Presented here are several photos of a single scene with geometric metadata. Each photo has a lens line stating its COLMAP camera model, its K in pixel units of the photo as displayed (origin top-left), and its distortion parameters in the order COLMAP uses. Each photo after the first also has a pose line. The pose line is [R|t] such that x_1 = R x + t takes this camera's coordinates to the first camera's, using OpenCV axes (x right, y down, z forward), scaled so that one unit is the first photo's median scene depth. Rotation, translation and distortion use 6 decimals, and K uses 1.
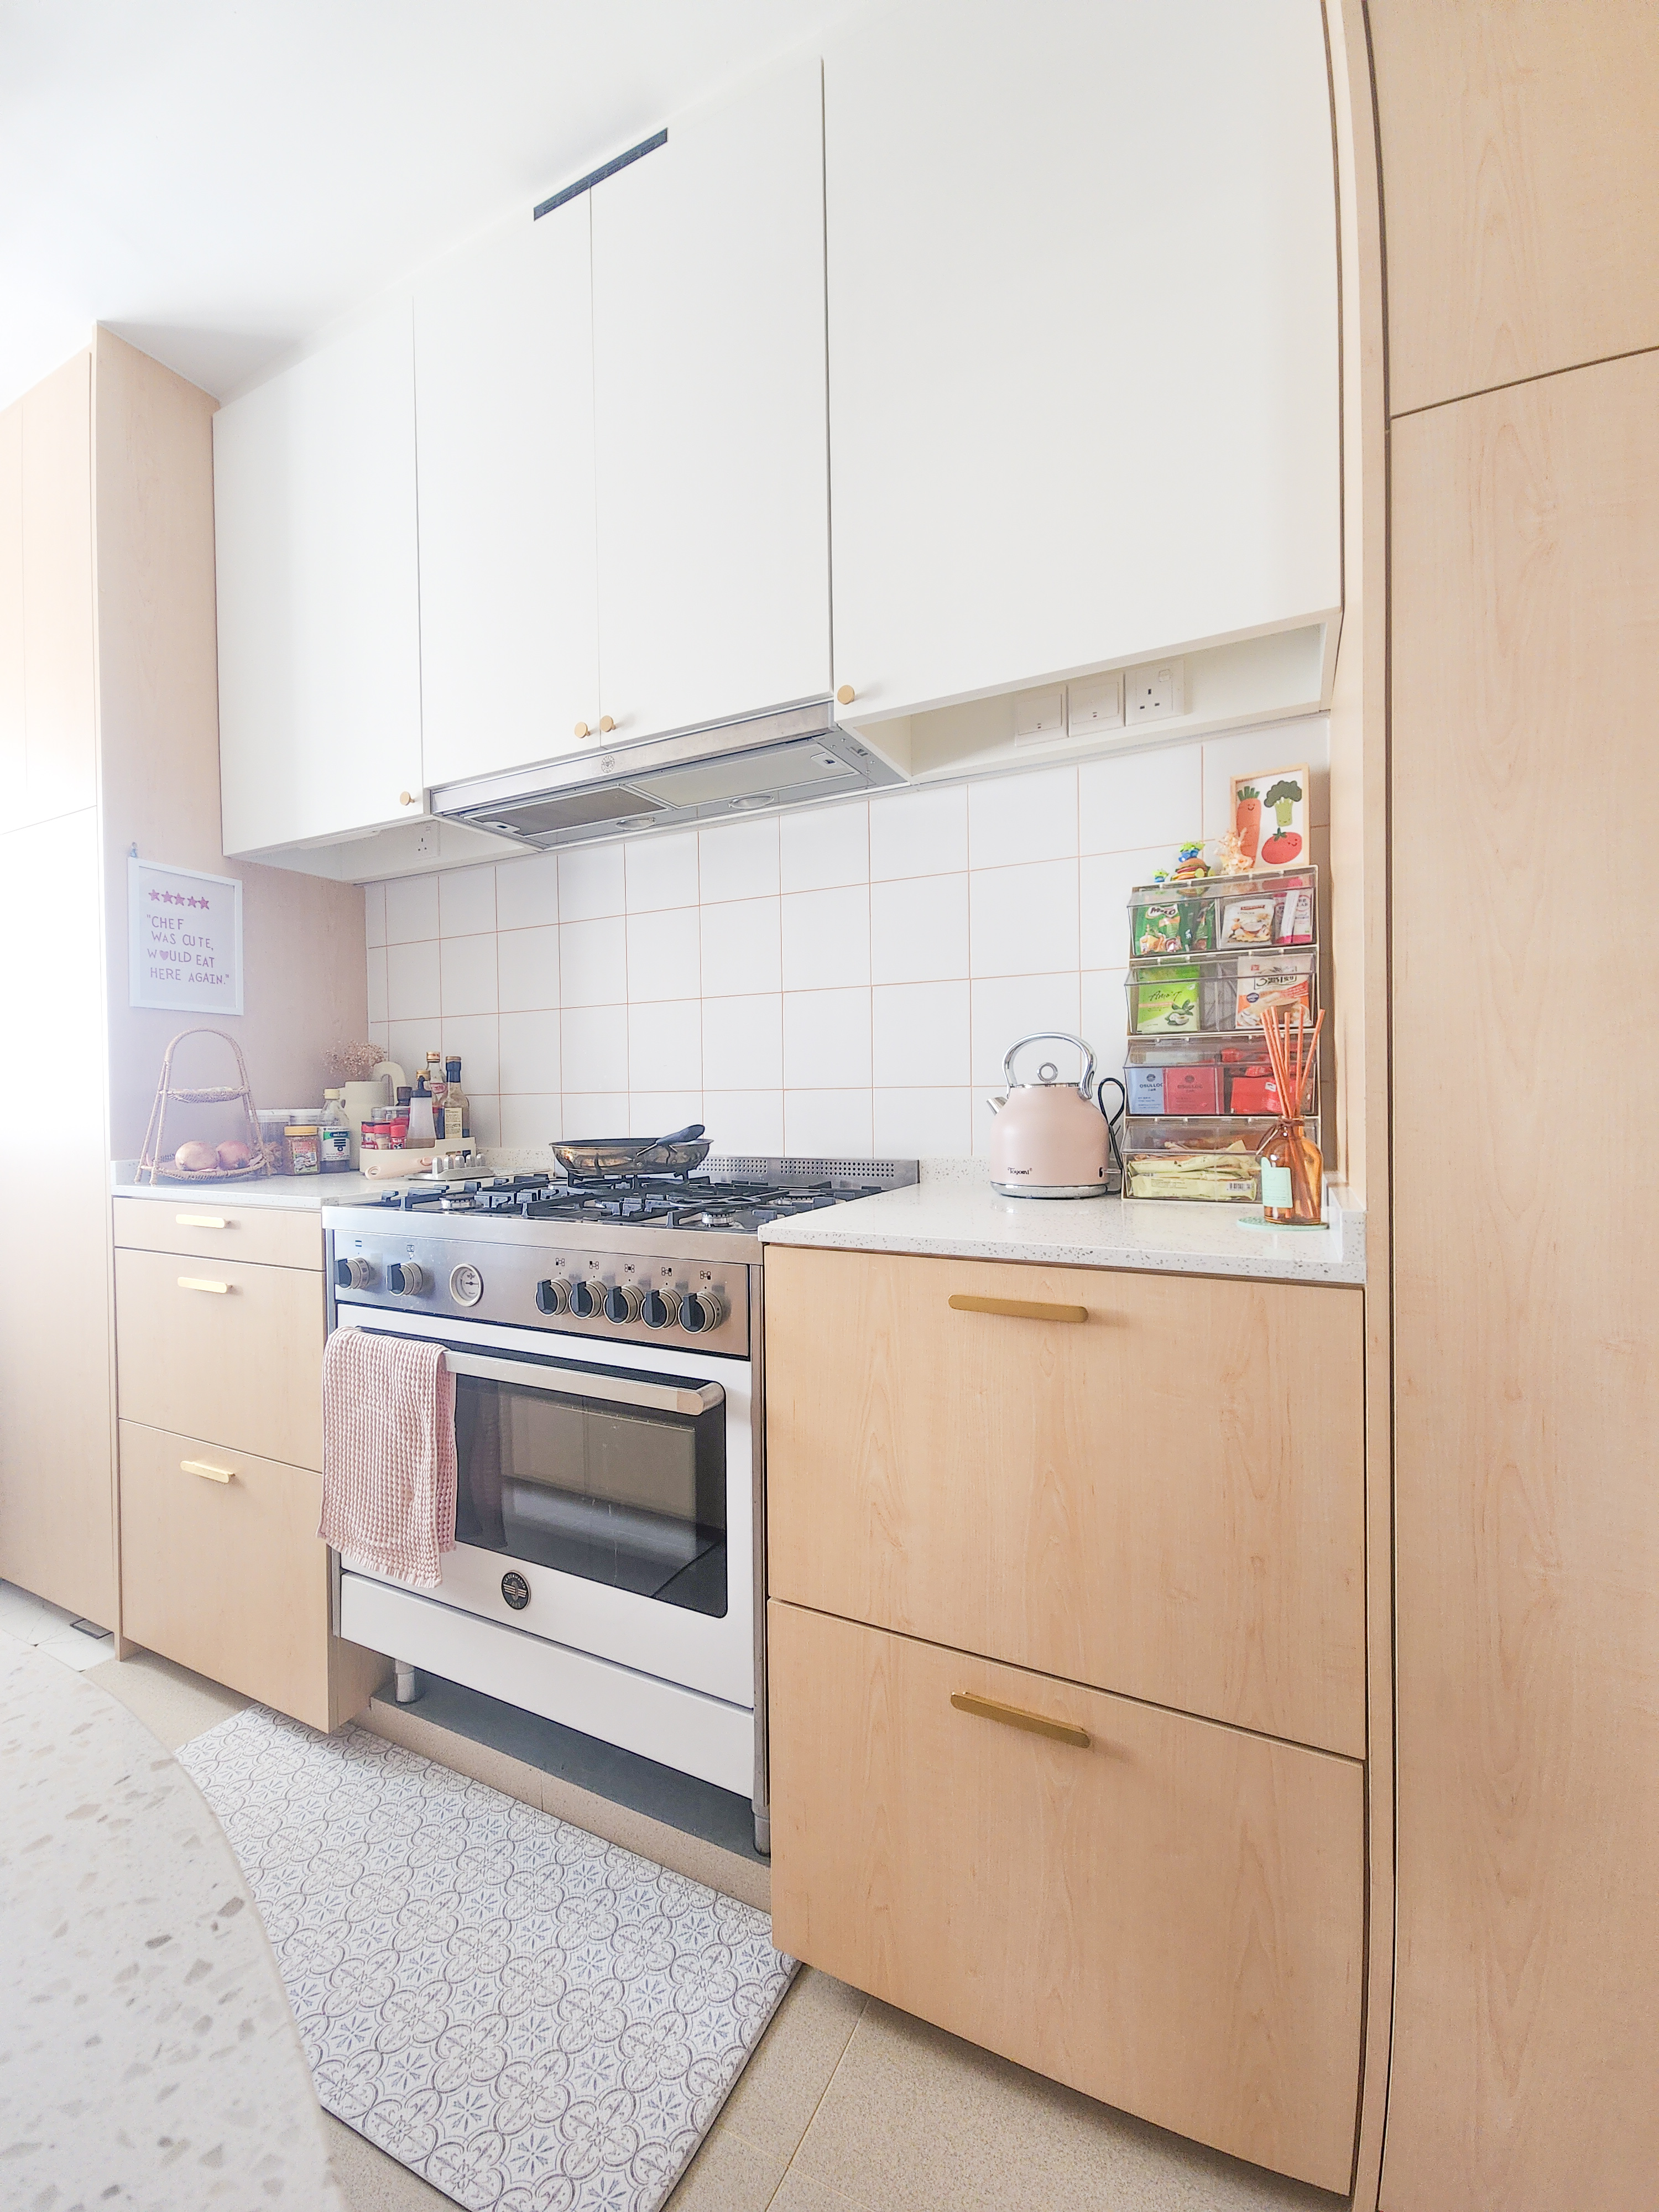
lens RADIAL K [[901.5, 0, 829.3], [0, 901.5, 1105.1], [0, 0, 1]] dist [0.002027, 0.000195]
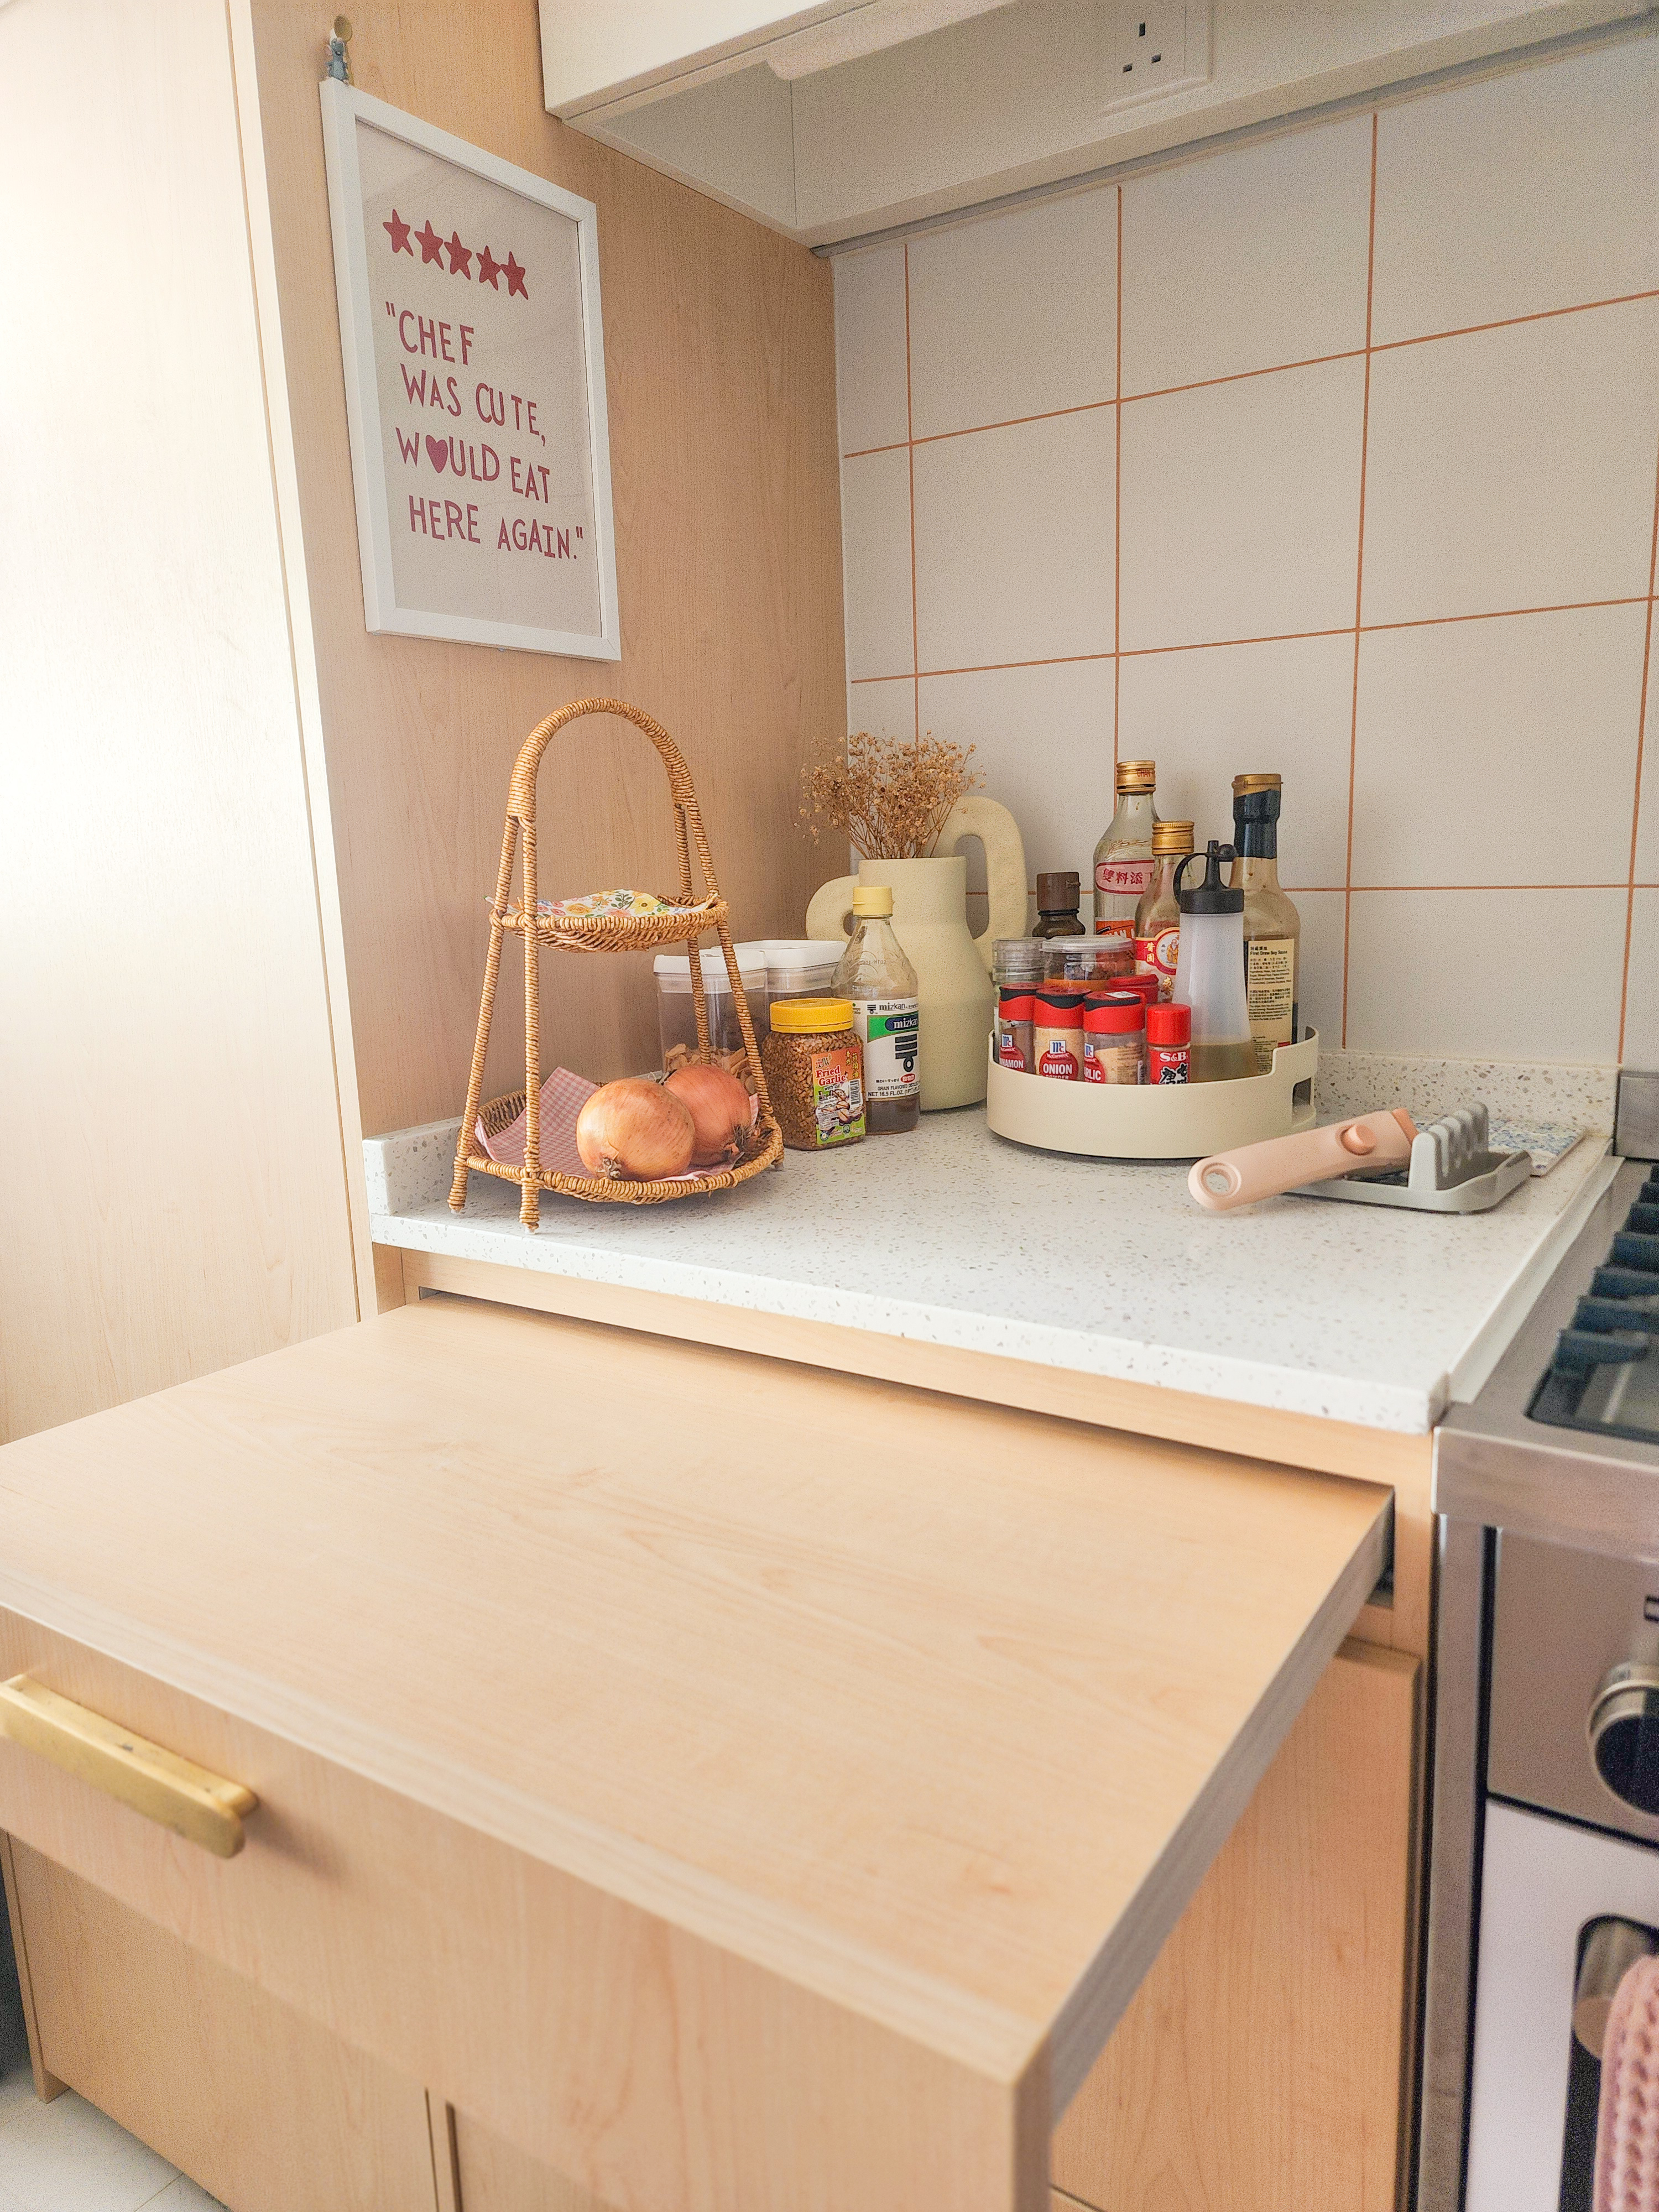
lens RADIAL K [[1508.3, 0, 829.6], [0, 1508.3, 1108.1], [0, 0, 1]] dist [0.042550, -0.008249]
pose [[0.992001, 0.004577, -0.126146, -0.527132], [0.017466, 0.984753, 0.173081, -0.035096], [0.125015, -0.173899, 0.976796, 0.466503]]
